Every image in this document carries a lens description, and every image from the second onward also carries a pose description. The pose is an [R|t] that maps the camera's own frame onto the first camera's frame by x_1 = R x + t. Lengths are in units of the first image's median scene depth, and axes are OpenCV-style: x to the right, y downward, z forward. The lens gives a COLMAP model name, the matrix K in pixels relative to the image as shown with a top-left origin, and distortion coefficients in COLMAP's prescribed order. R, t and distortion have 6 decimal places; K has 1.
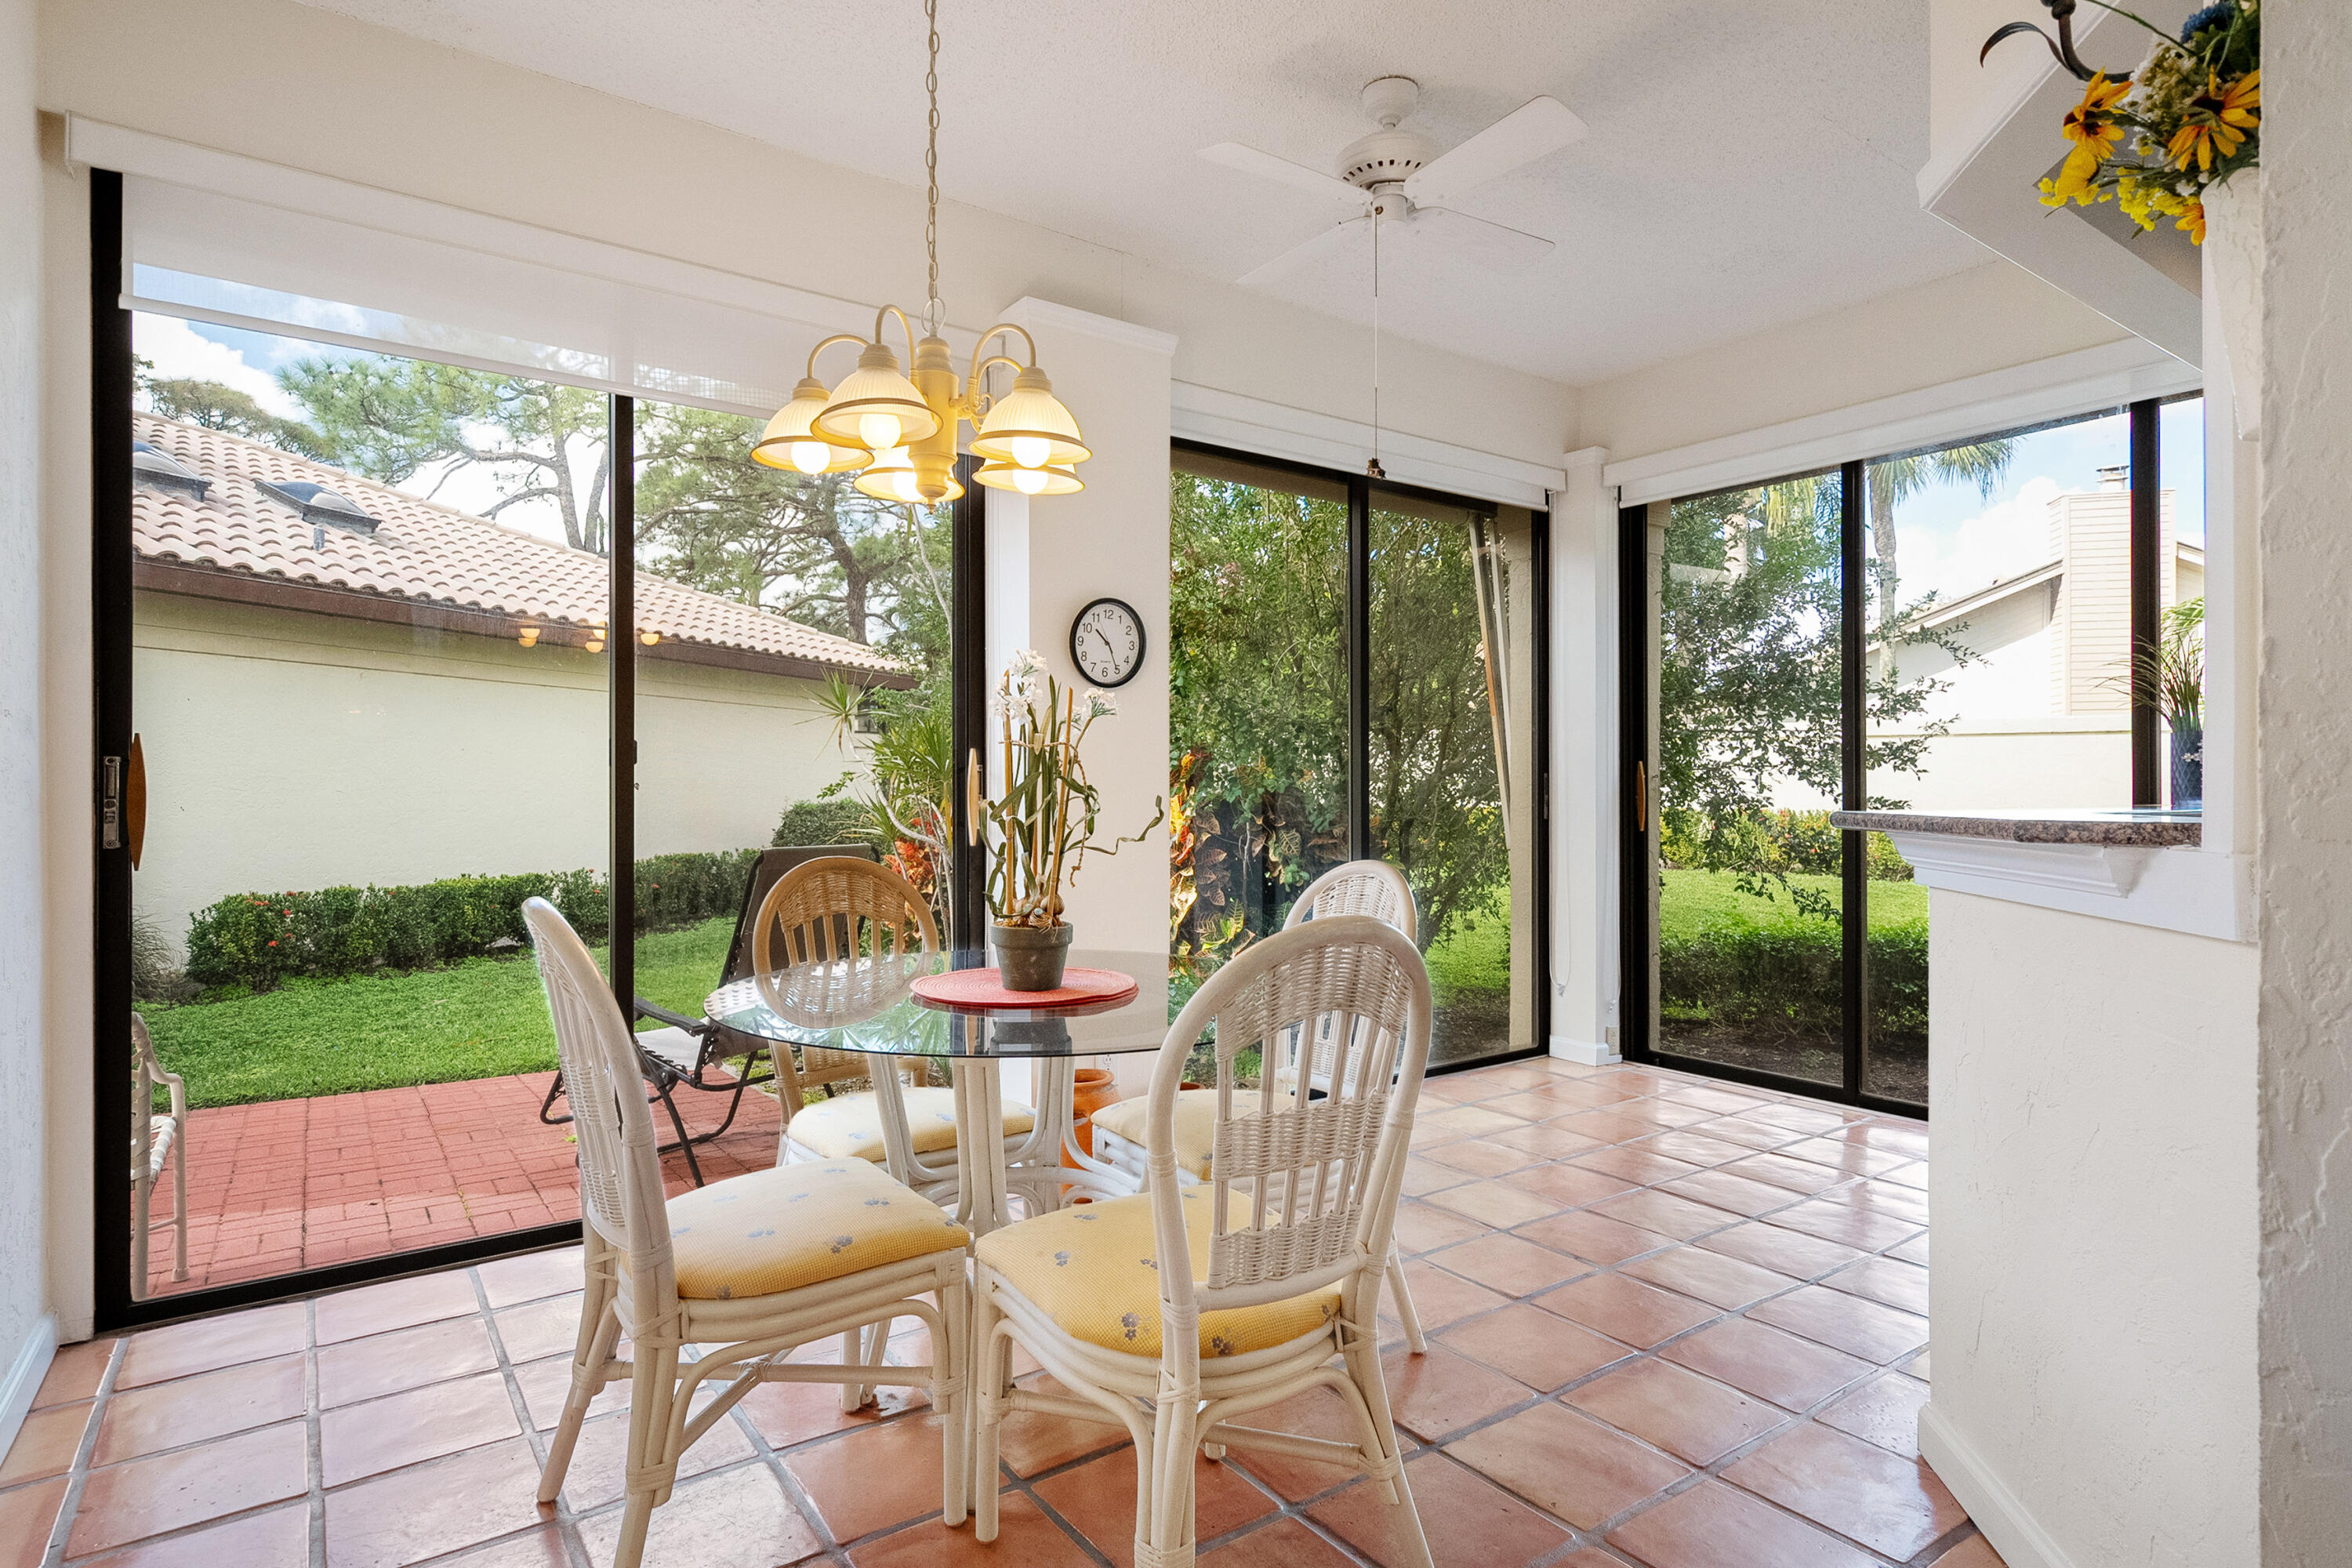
lens RADIAL K [[1225.3, 0, 1179.6], [0, 1225.3, 785.2], [0, 0, 1]] dist [-0.008170, -0.000591]
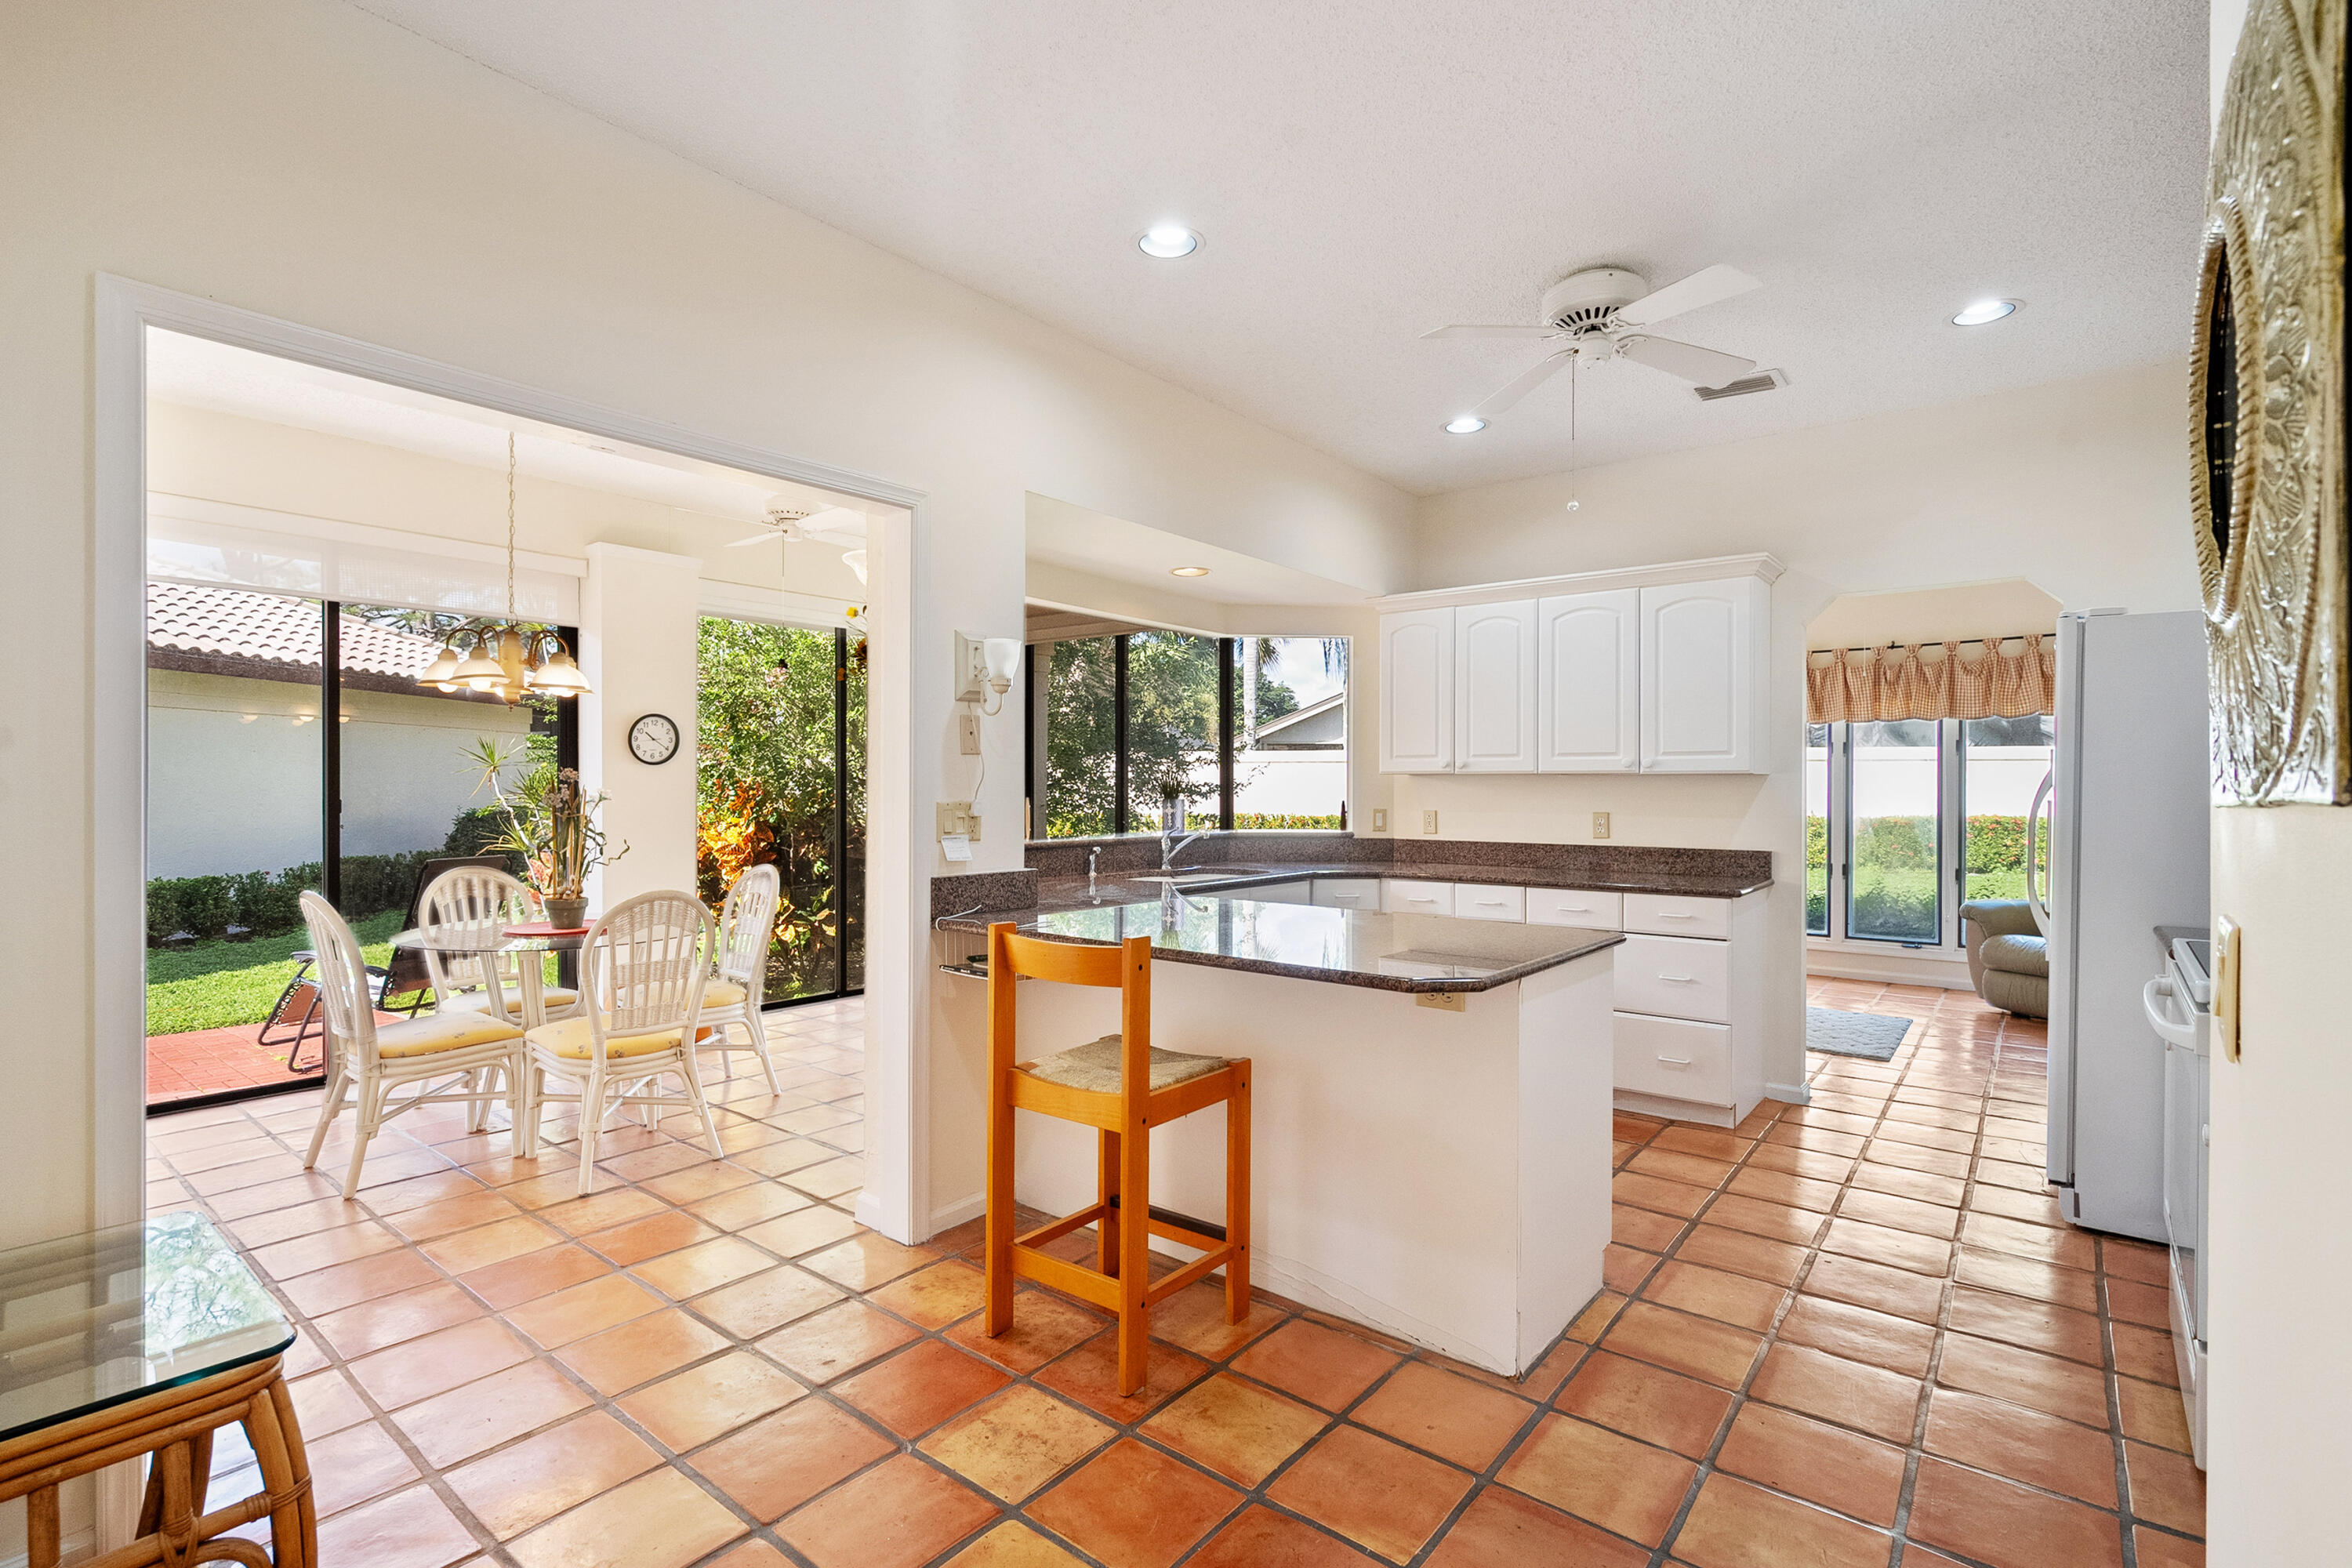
lens RADIAL K [[1089.3, 0, 1167.1], [0, 1089.3, 791.3], [0, 0, 1]] dist [0.001926, 0.000618]
pose [[0.966616, 0.001310, 0.256227, 0.250300], [-0.003467, 0.999962, 0.007967, -0.057504], [-0.256206, -0.008589, 0.966584, -0.685177]]
